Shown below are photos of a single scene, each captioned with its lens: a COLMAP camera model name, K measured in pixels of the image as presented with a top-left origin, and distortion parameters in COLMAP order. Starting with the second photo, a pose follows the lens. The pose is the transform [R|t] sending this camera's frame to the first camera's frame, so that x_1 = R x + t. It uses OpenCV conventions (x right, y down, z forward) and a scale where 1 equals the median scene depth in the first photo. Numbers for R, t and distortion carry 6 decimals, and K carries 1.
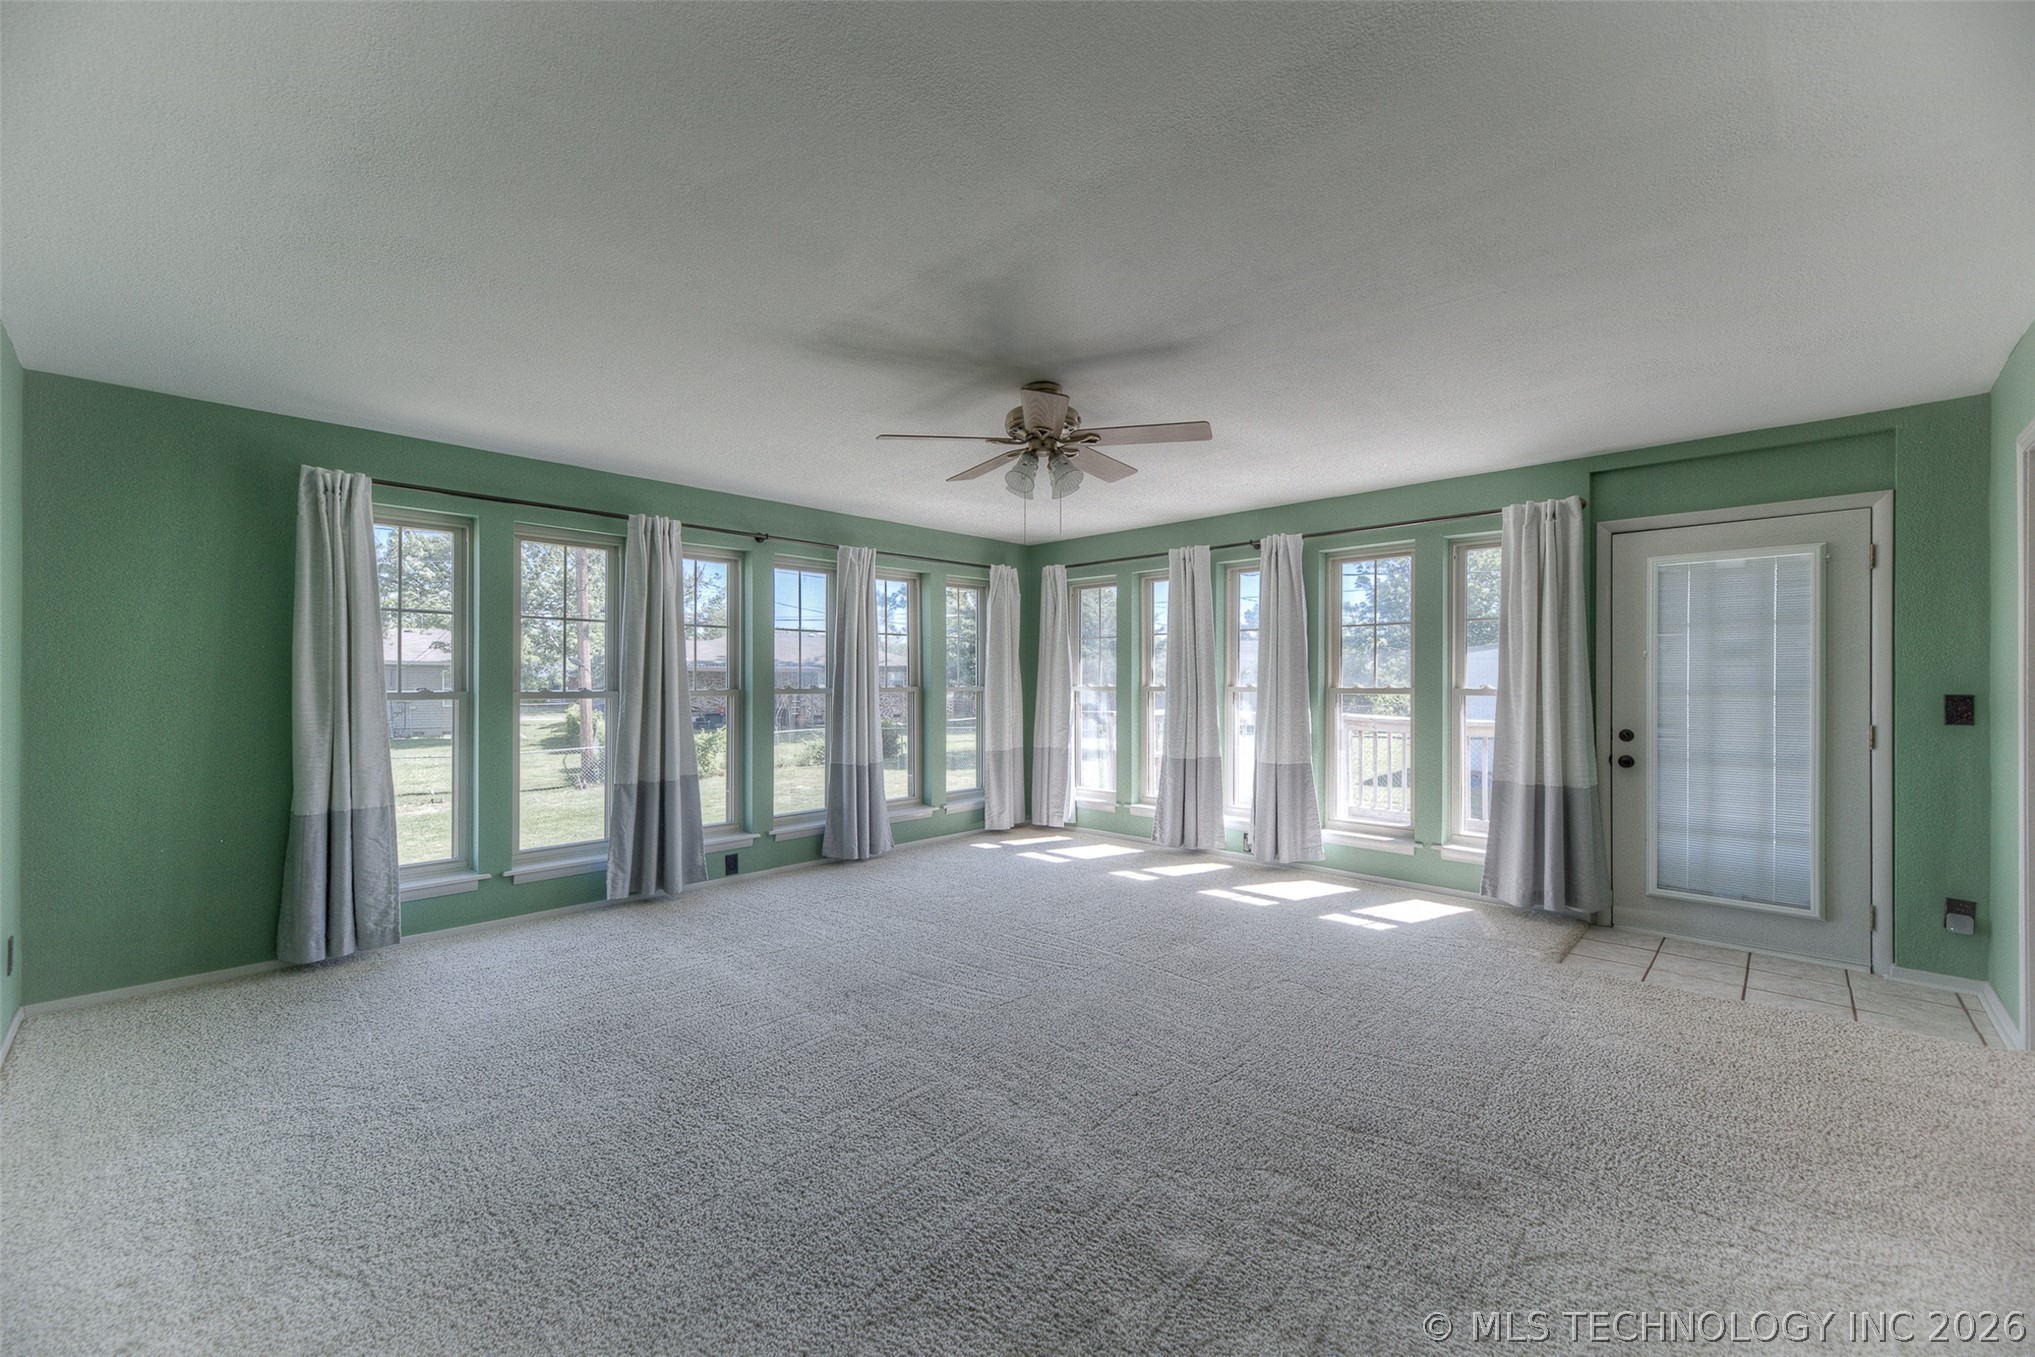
lens RADIAL K [[847.1, 0, 1008.3], [0, 847.1, 682.3], [0, 0, 1]] dist [0.013859, -0.000048]
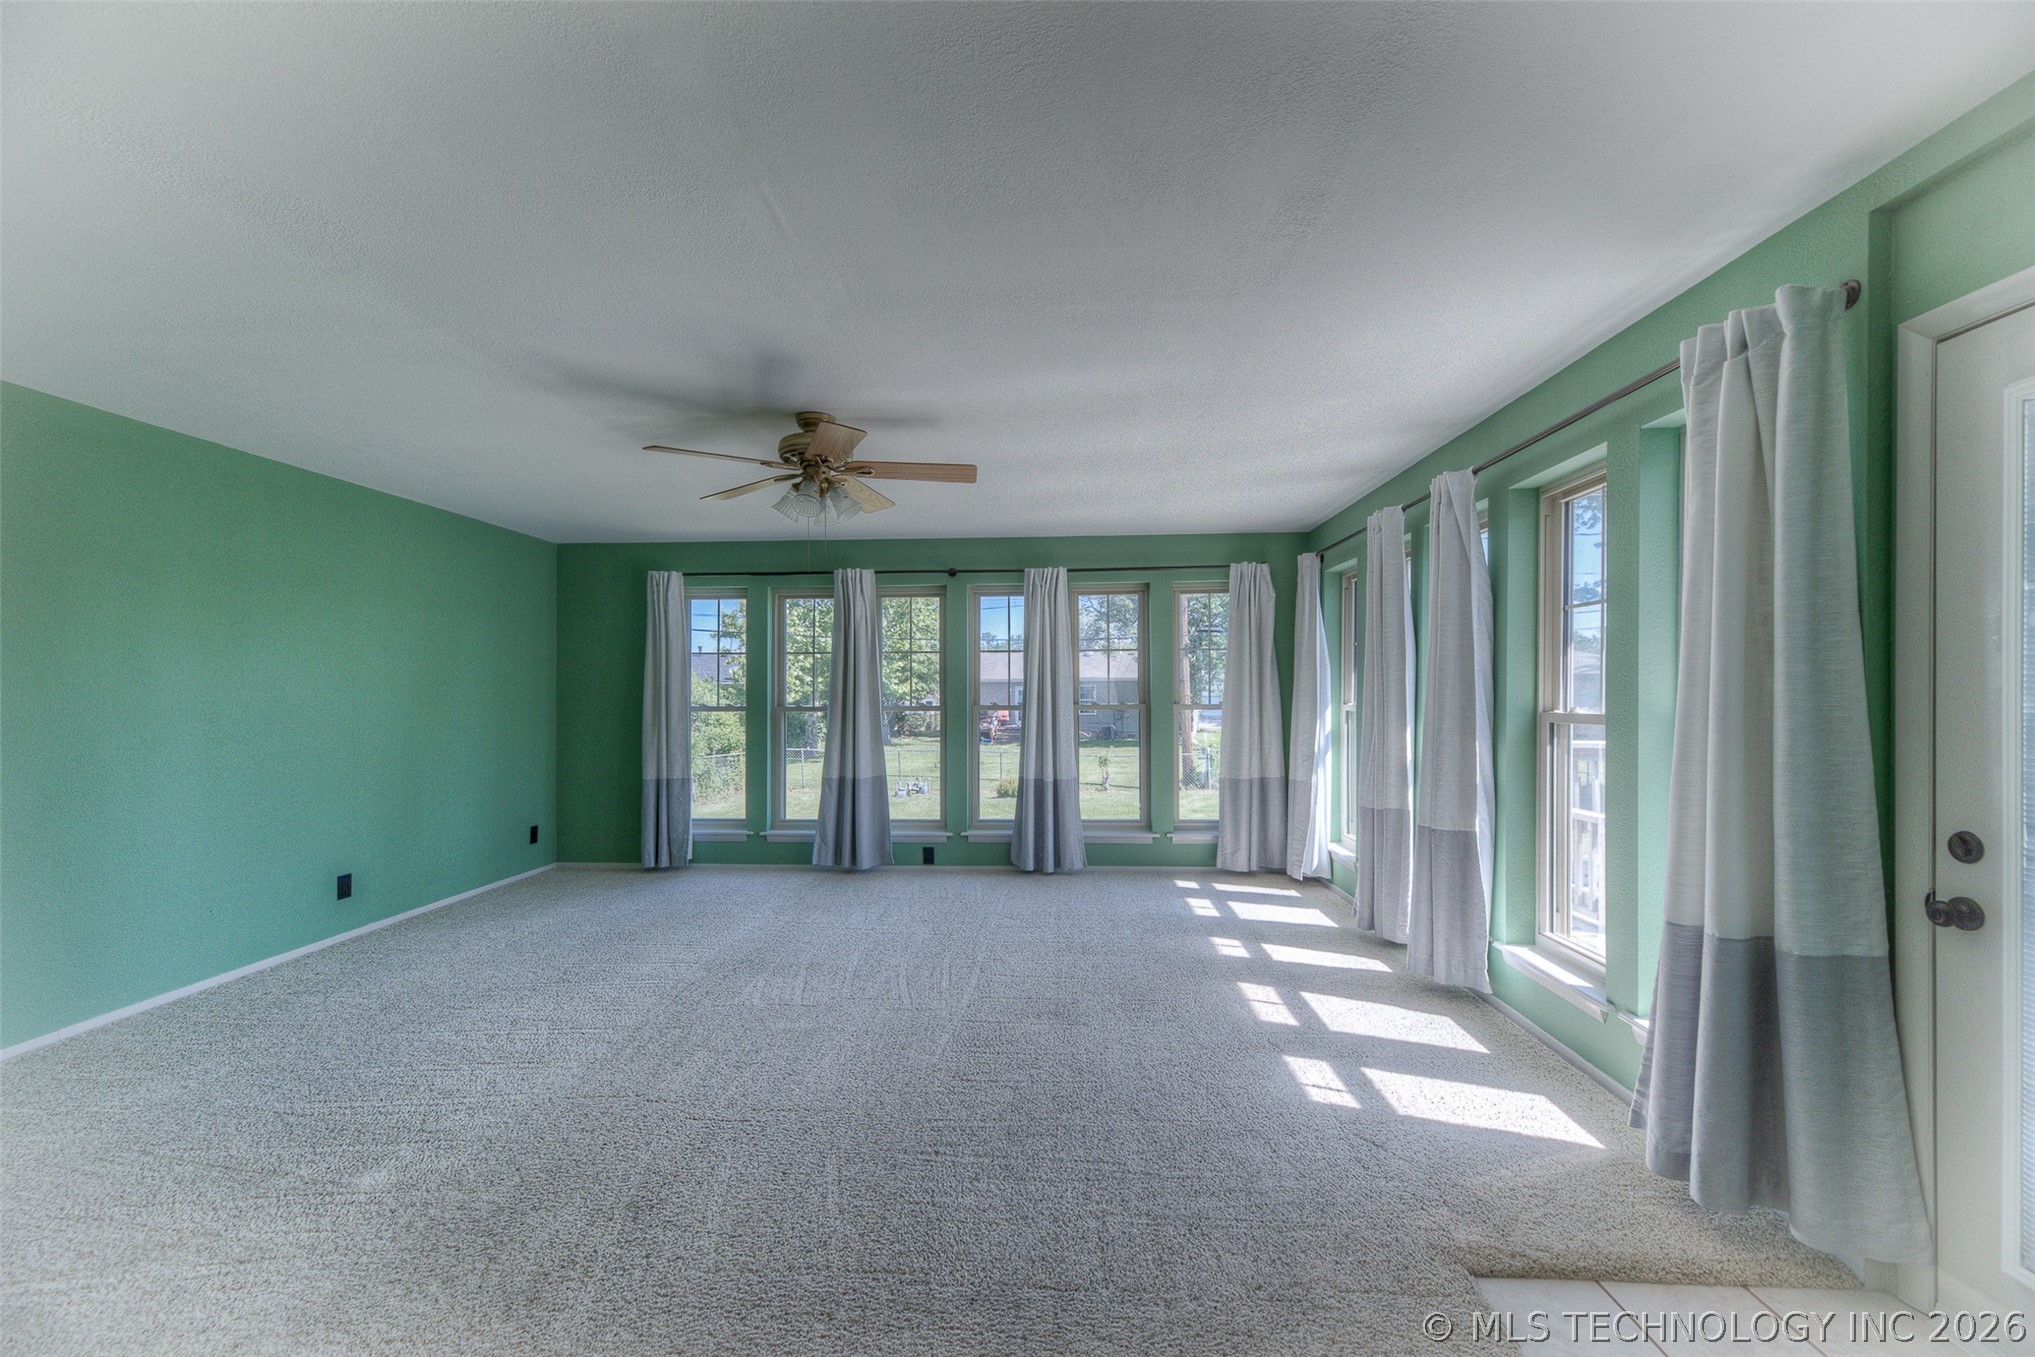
lens RADIAL K [[847.1, 0, 1008.3], [0, 847.1, 682.3], [0, 0, 1]] dist [0.013859, -0.000048]
pose [[0.629354, -0.011833, -0.777029, 0.718062], [0.002230, 0.999907, -0.013420, -0.008513], [0.777116, 0.006713, 0.629322, 0.387477]]
